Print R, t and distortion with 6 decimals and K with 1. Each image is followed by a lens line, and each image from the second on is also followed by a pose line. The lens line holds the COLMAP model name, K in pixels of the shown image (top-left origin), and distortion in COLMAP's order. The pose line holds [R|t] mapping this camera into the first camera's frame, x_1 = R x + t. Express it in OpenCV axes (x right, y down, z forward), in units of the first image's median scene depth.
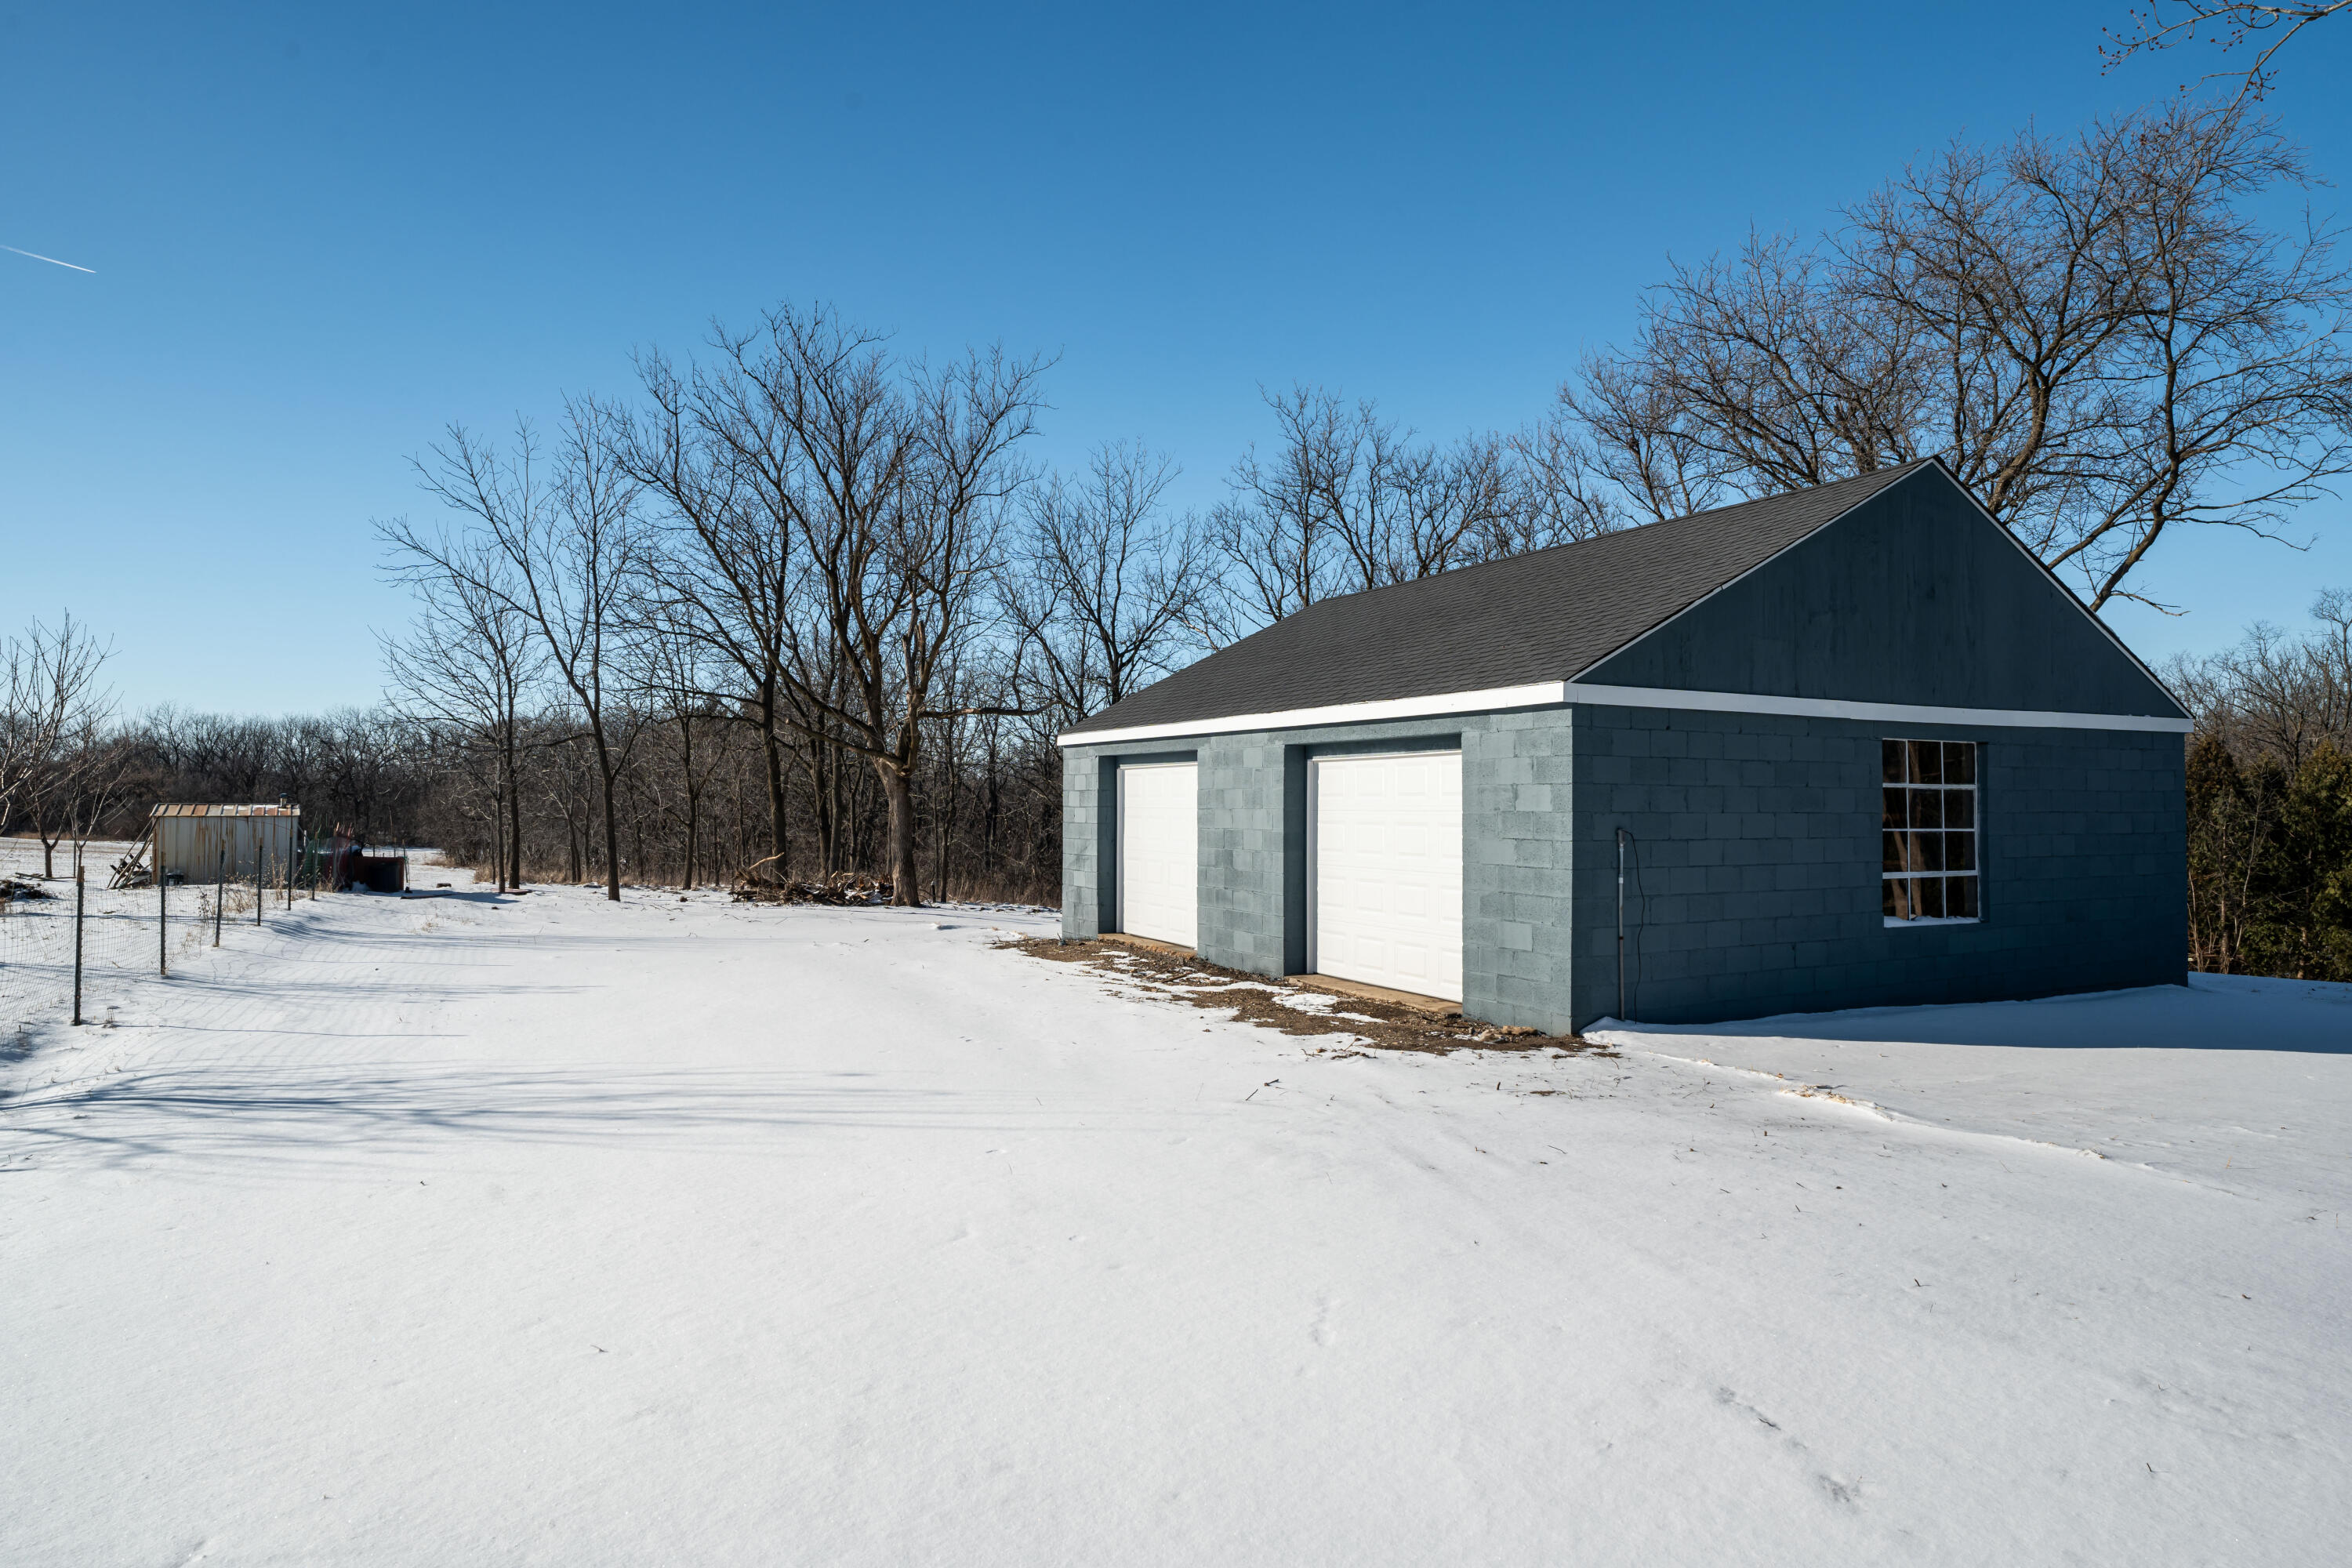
lens RADIAL K [[1327.0, 0, 1180.2], [0, 1327.0, 778.4], [0, 0, 1]] dist [0.004458, 0.001297]
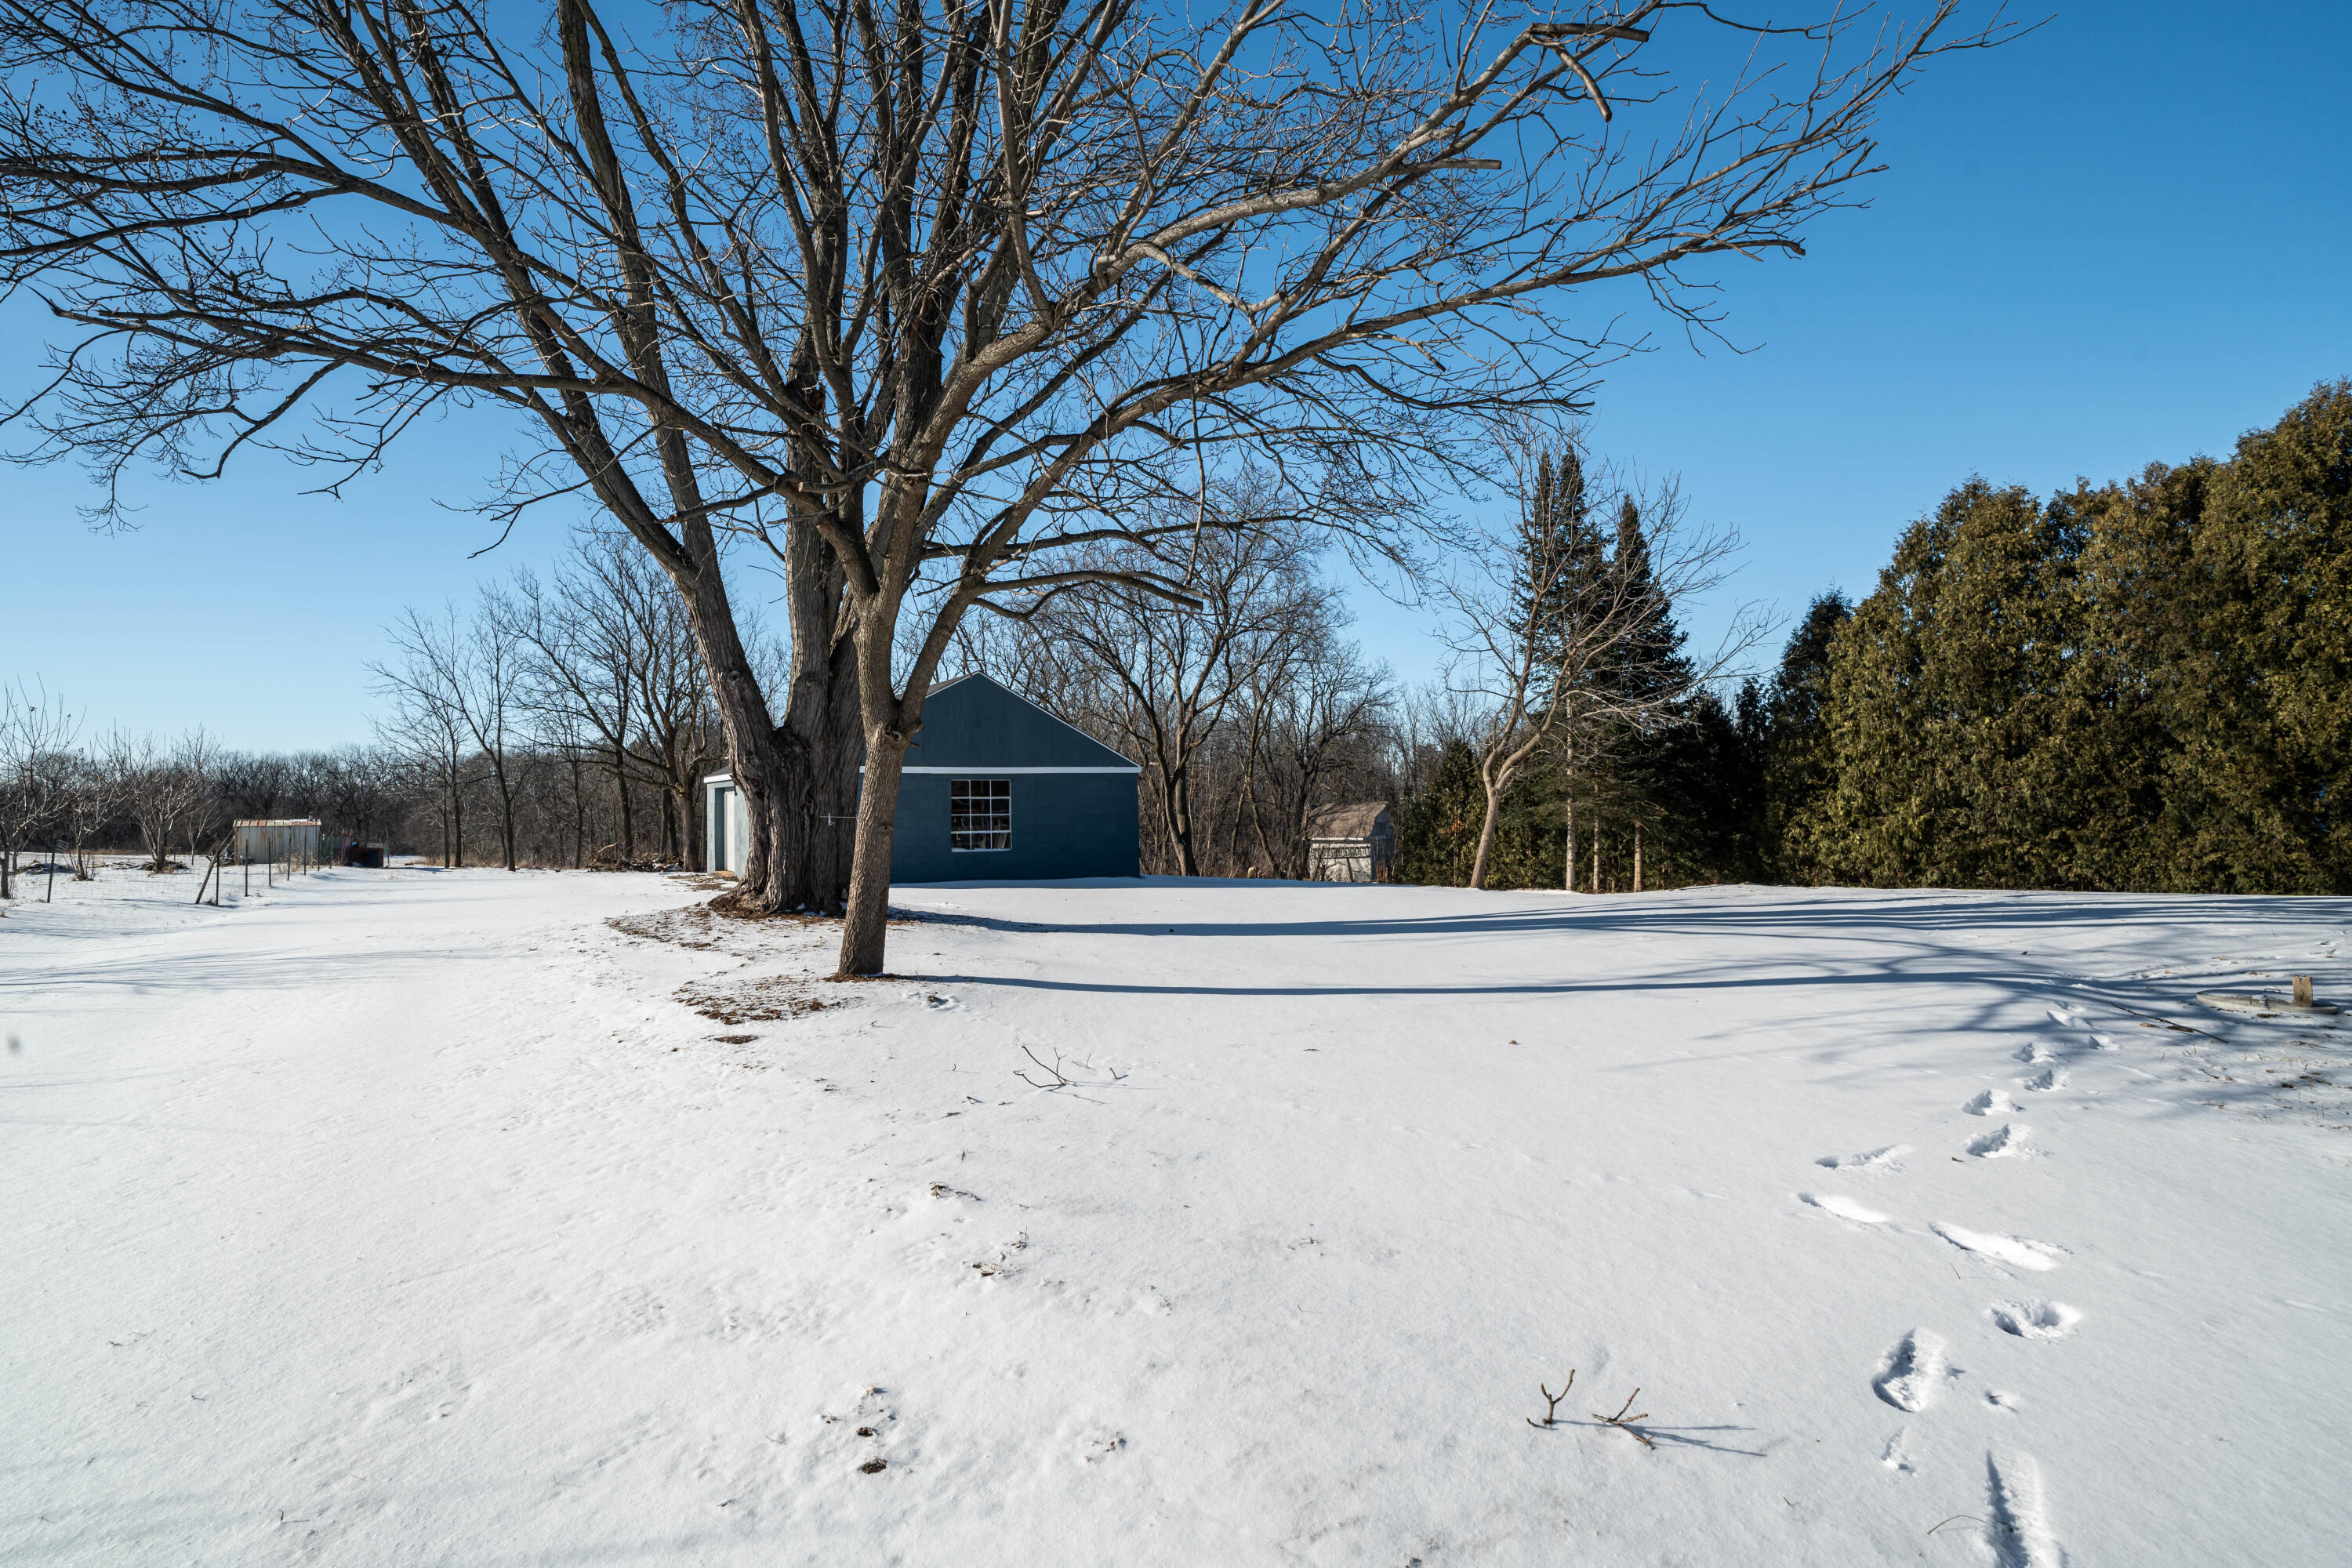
lens RADIAL K [[1094.0, 0, 1171.1], [0, 1094.0, 782.1], [0, 0, 1]] dist [-0.005150, -0.000687]
pose [[0.996237, -0.015479, 0.085282, 0.310766], [0.015950, 0.999861, -0.004850, -0.003713], [-0.085195, 0.006192, 0.996345, -0.492079]]
